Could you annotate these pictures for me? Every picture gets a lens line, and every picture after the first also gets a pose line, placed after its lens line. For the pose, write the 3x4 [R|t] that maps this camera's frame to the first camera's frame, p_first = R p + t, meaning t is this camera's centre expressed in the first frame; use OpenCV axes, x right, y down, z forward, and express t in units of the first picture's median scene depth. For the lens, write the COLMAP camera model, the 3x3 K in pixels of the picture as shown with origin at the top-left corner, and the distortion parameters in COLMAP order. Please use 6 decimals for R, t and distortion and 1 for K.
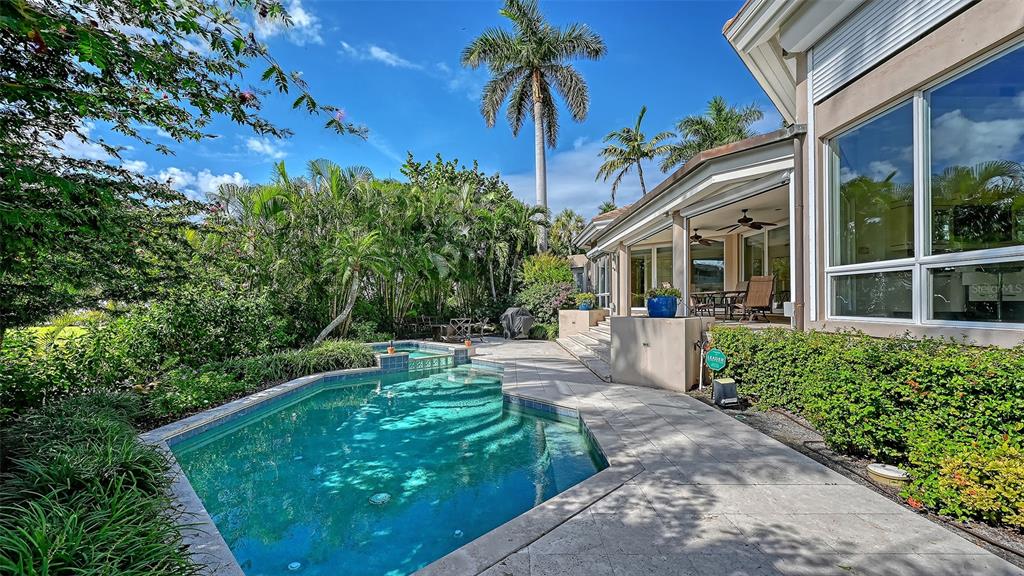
lens RADIAL K [[409.8, 0, 519.8], [0, 409.8, 285.5], [0, 0, 1]] dist [-0.000010, 0.000094]
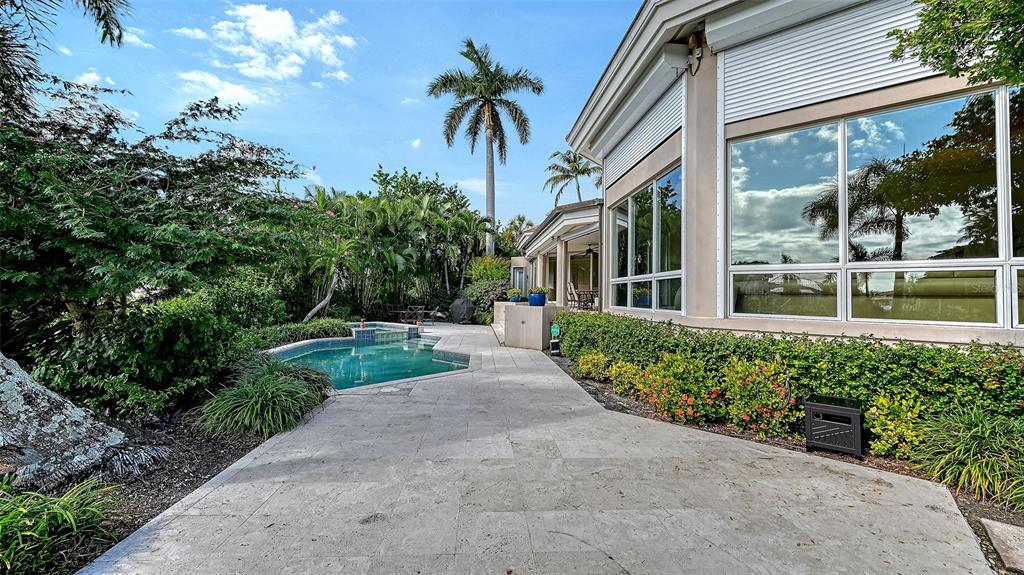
lens RADIAL K [[416.0, 0, 512.0], [0, 416.0, 287.5], [0, 0, 1]] dist [-0.001160, -0.000006]
pose [[0.998470, 0.025462, 0.049089, 0.074728], [-0.026492, 0.999440, 0.020454, -0.011073], [-0.048541, -0.021723, 0.998585, -0.266364]]
